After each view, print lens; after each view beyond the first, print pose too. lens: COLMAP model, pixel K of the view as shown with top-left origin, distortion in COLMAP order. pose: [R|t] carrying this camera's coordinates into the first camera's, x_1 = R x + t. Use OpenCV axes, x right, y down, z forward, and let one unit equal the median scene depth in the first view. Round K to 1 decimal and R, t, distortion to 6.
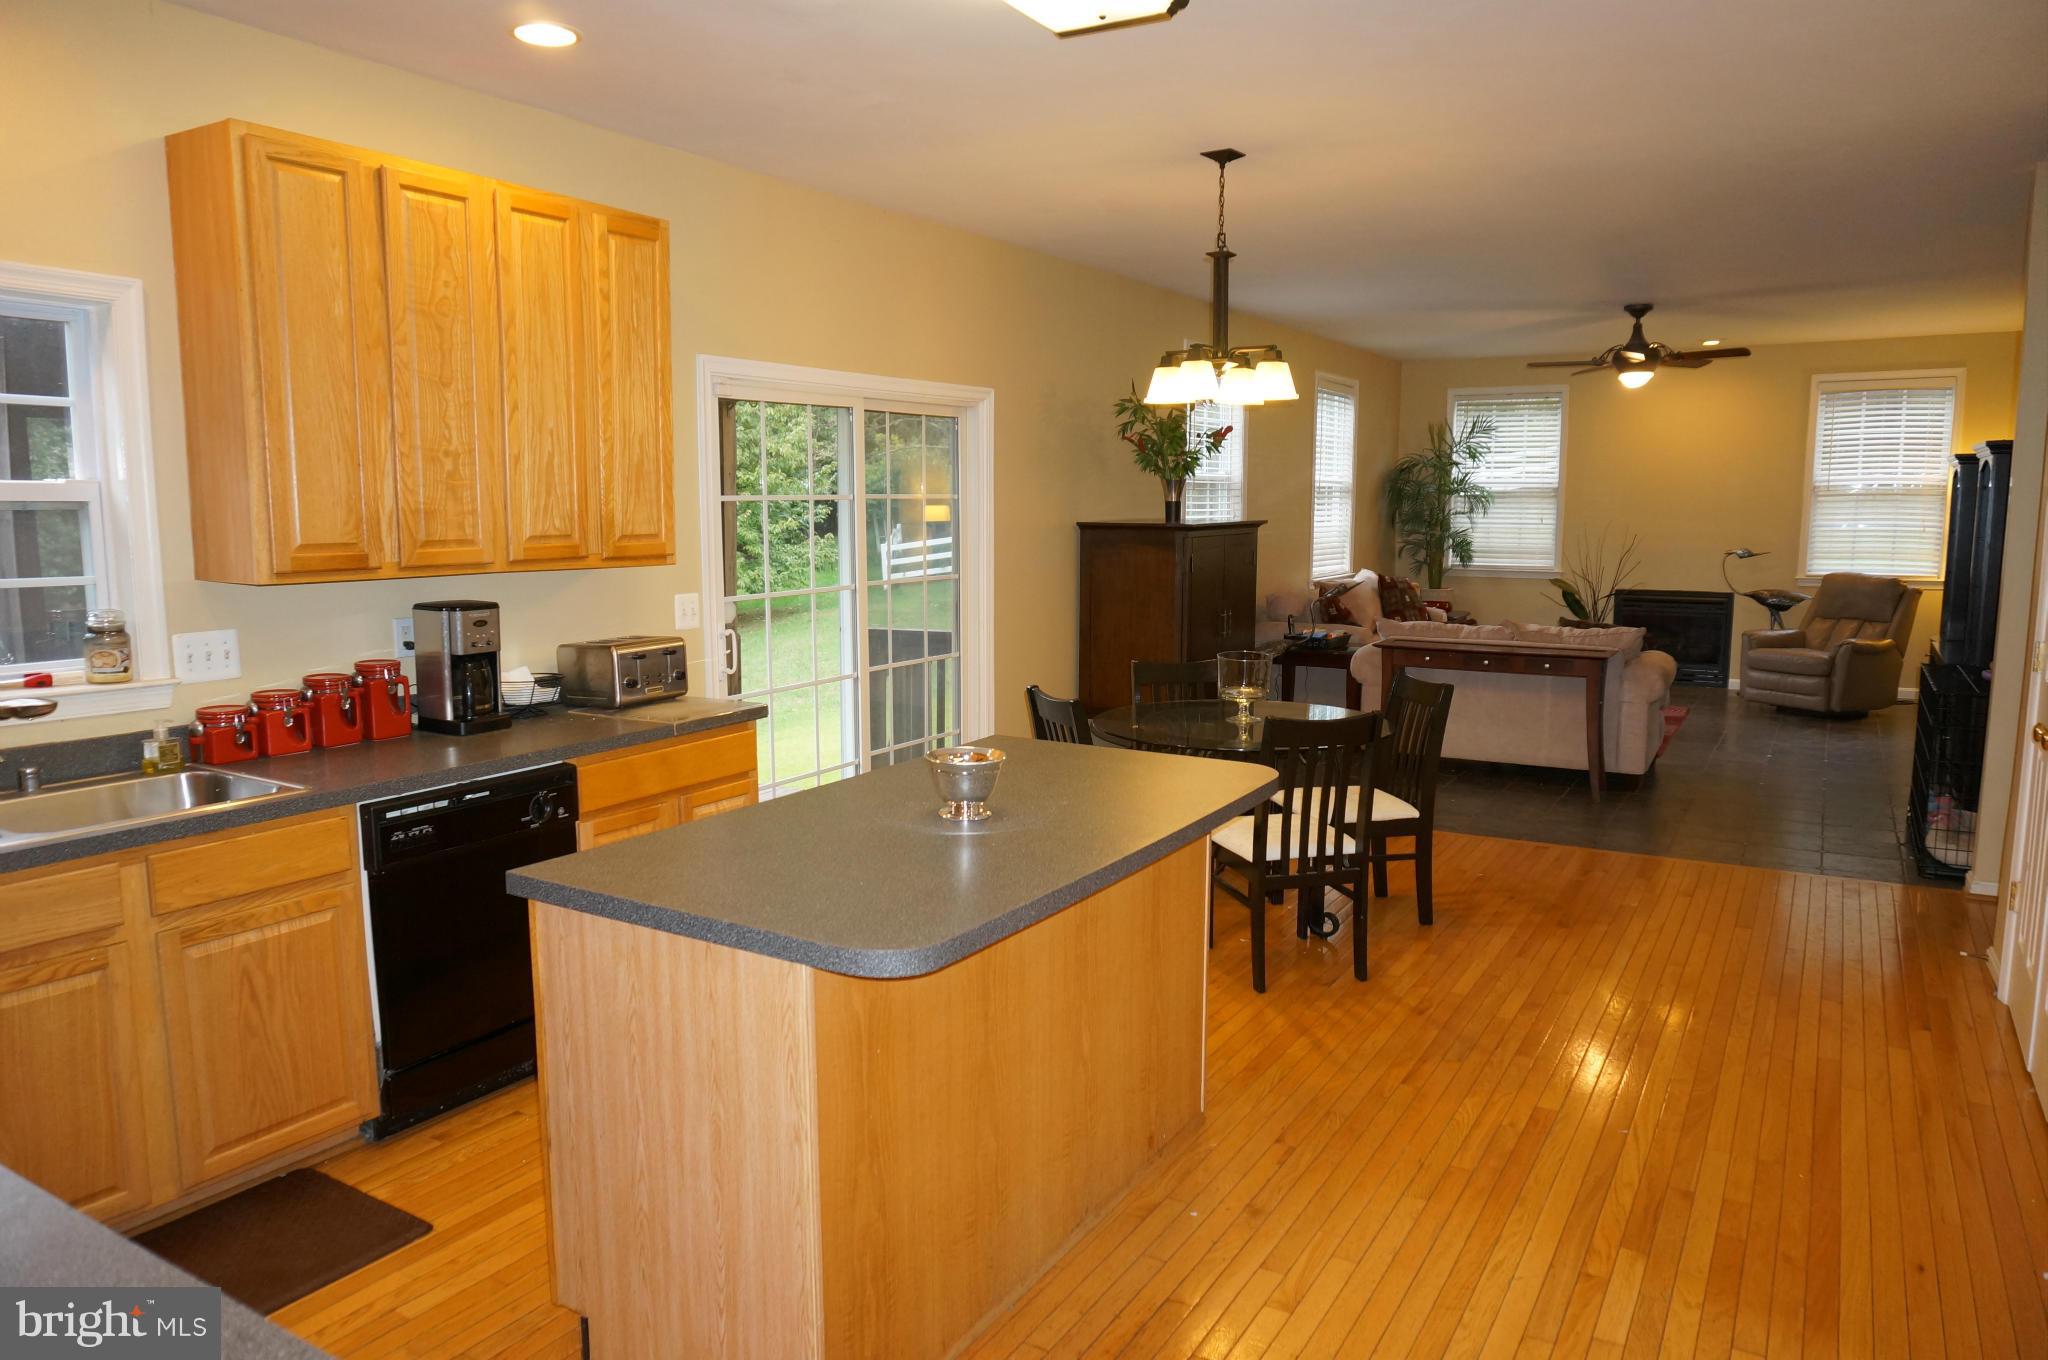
lens RADIAL K [[1360.9, 0, 1031.3], [0, 1360.9, 674.9], [0, 0, 1]] dist [-0.051760, 0.029421]
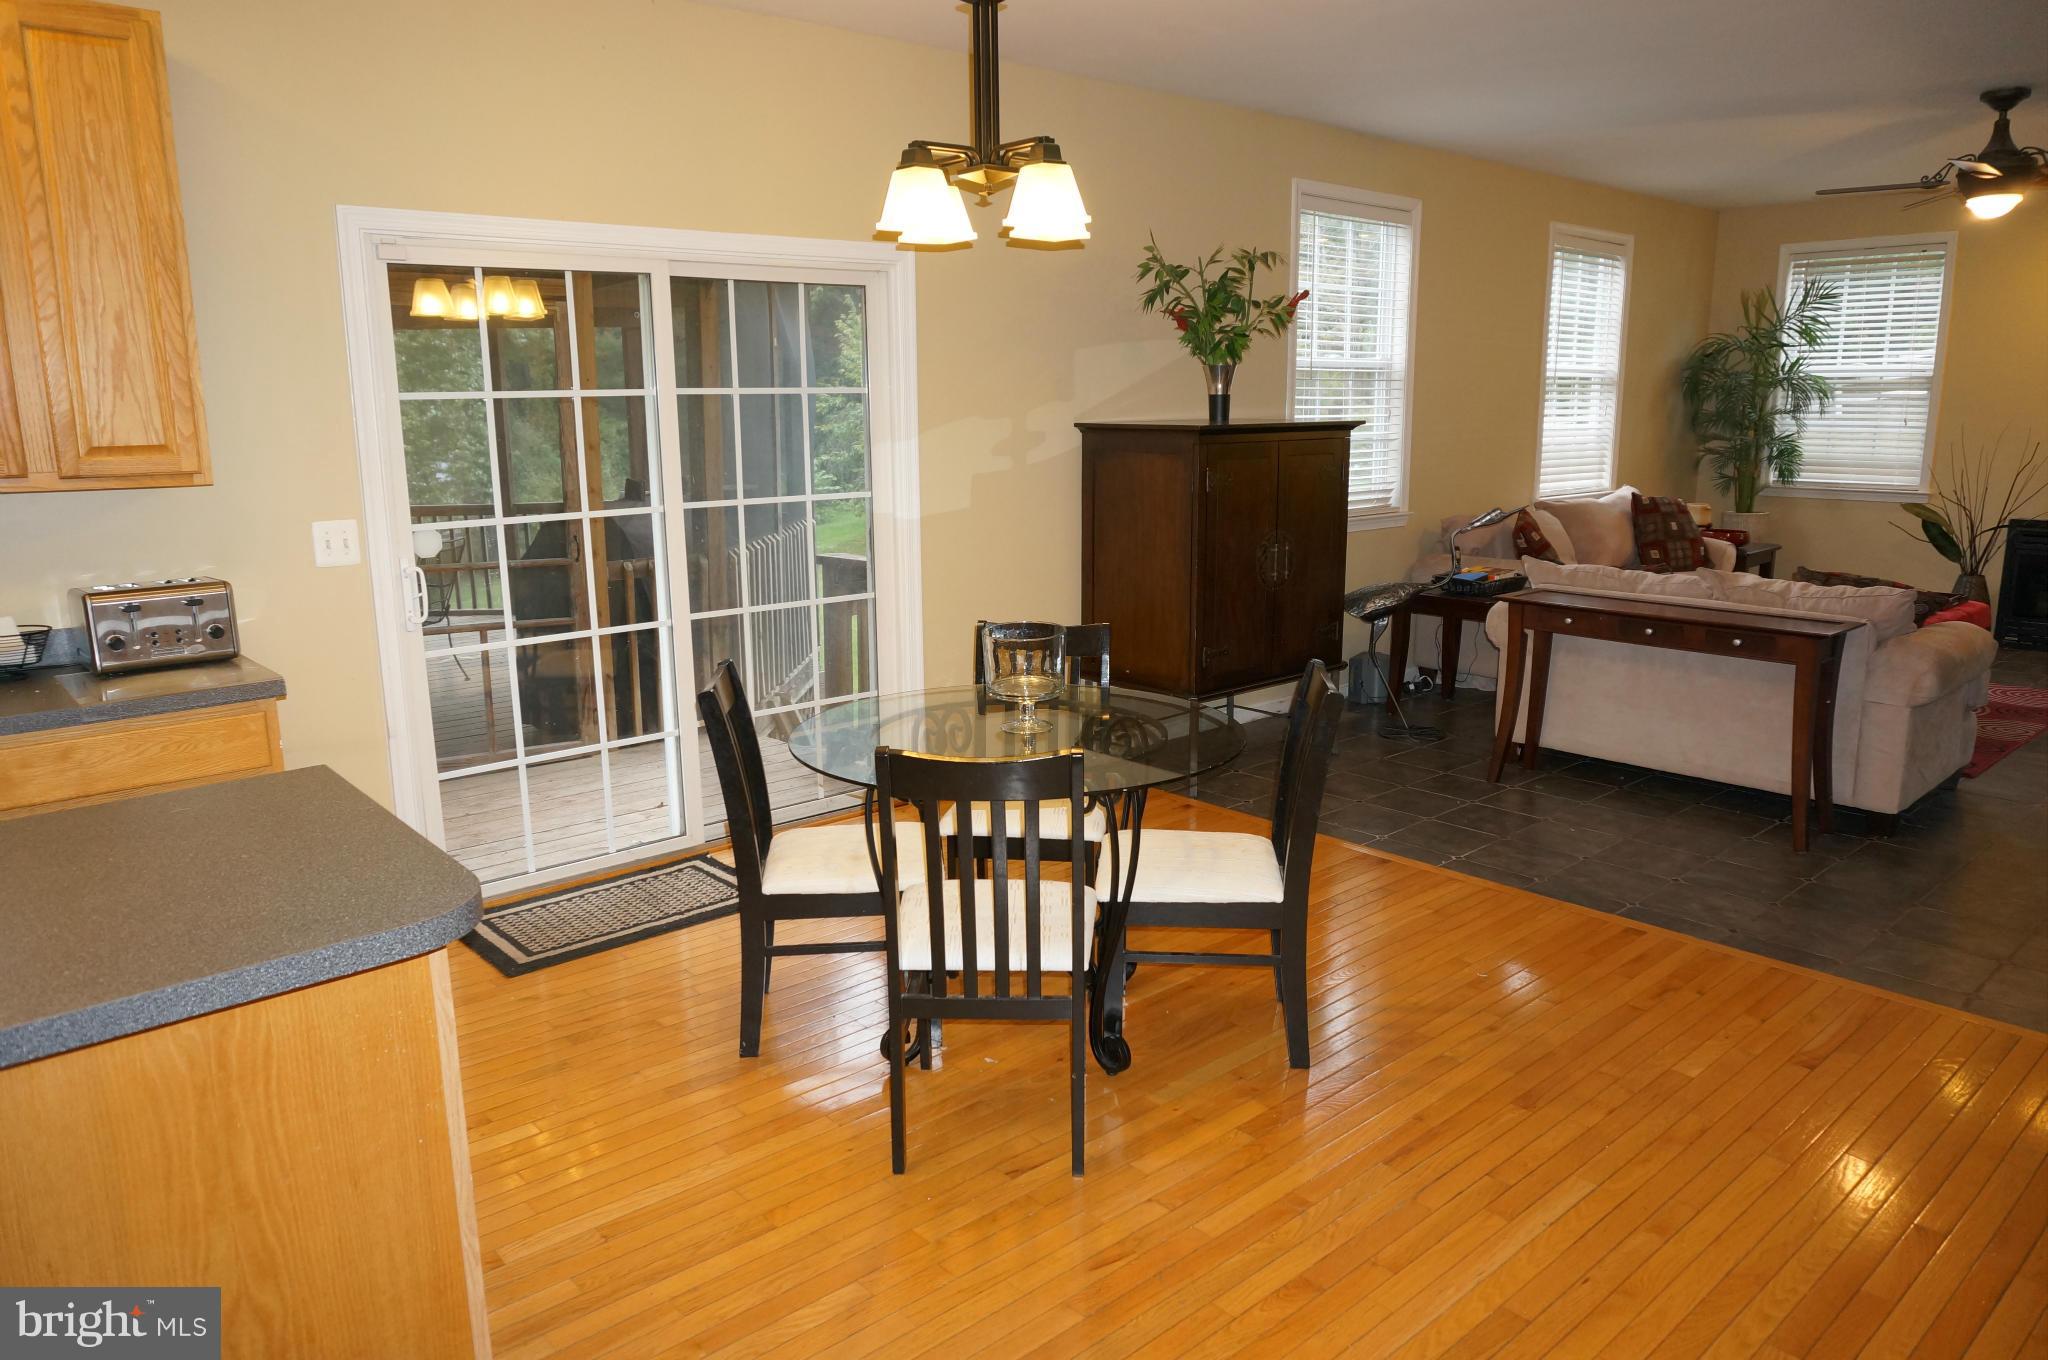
lens RADIAL K [[1360.9, 0, 1026.7], [0, 1360.9, 670.6], [0, 0, 1]] dist [-0.051760, 0.029421]
pose [[0.952200, 0.053538, -0.300749, 0.242752], [-0.032620, 0.996713, 0.074152, -0.029743], [0.303730, -0.060797, 0.950816, 0.257434]]
